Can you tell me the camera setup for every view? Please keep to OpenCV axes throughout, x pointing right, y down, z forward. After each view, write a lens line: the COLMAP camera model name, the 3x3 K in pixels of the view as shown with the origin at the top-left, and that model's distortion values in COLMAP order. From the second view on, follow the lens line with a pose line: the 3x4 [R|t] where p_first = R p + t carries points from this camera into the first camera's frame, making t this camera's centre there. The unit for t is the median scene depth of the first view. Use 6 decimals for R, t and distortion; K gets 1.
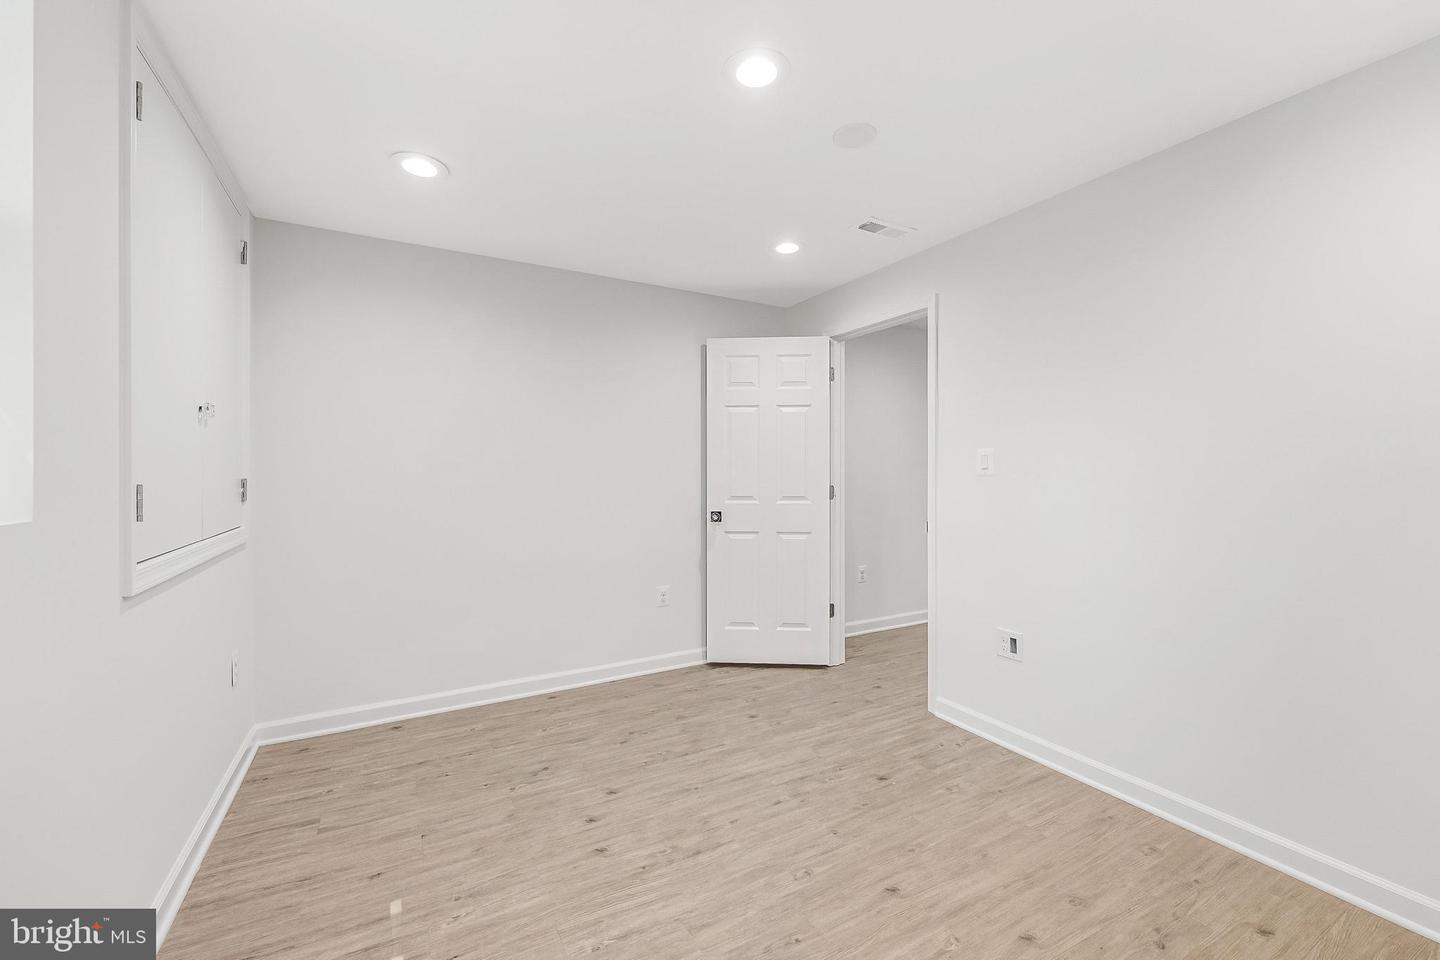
lens RADIAL K [[578.0, 0, 727.7], [0, 578.0, 474.5], [0, 0, 1]] dist [-0.000071, 0.000160]
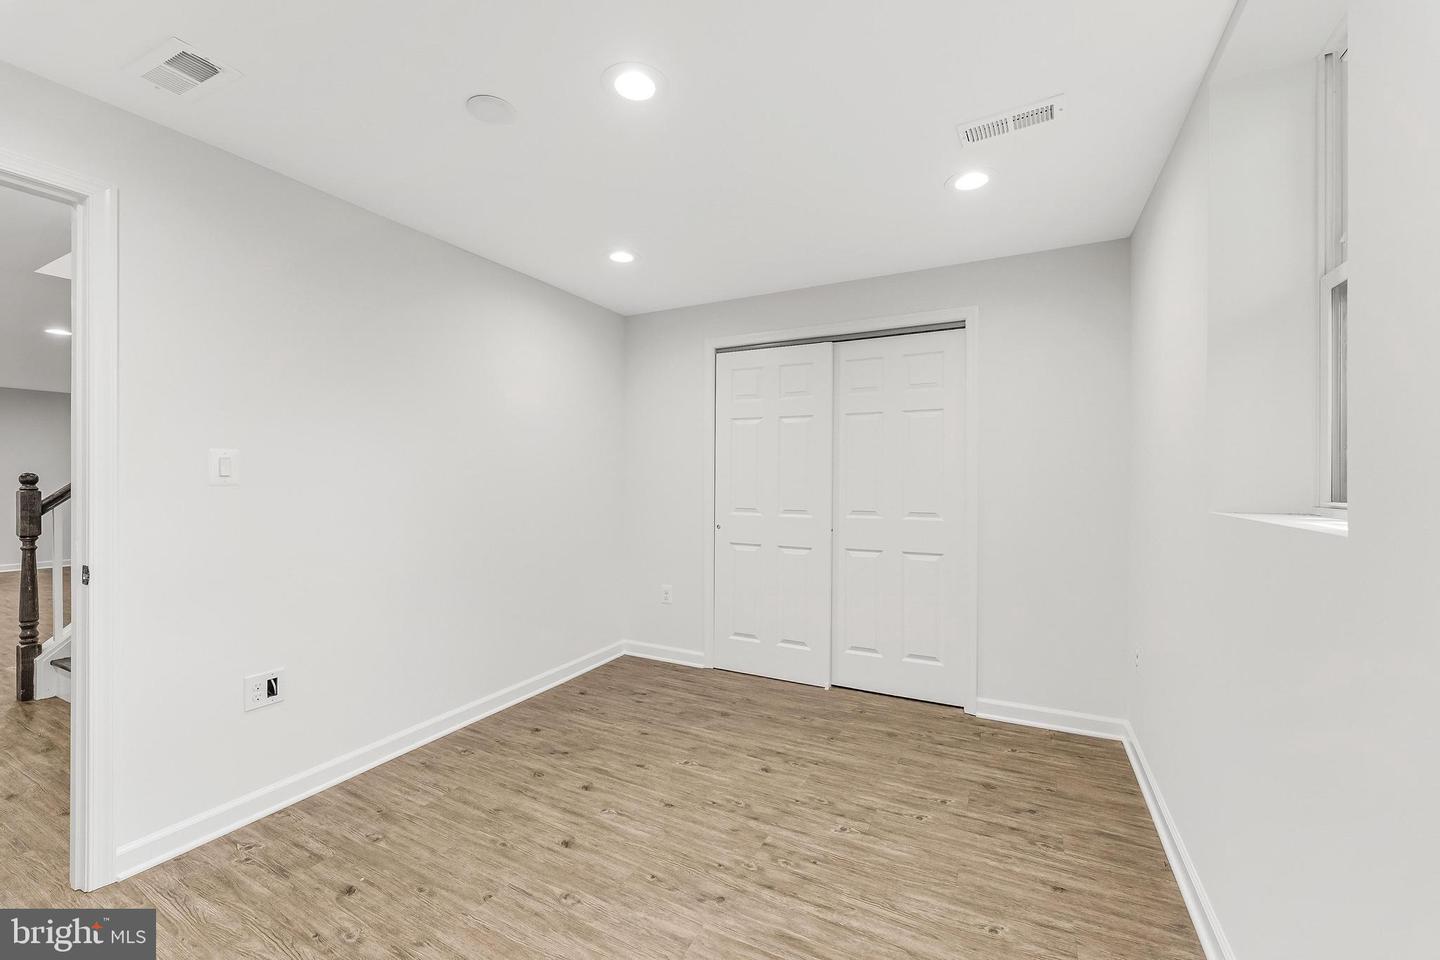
lens RADIAL K [[578.0, 0, 725.1], [0, 578.0, 482.0], [0, 0, 1]] dist [-0.000071, 0.000160]
pose [[-0.543174, -0.005087, 0.839605, -0.804969], [0.004488, 0.999950, 0.008962, -0.008501], [-0.839608, 0.008637, -0.543124, 1.284890]]
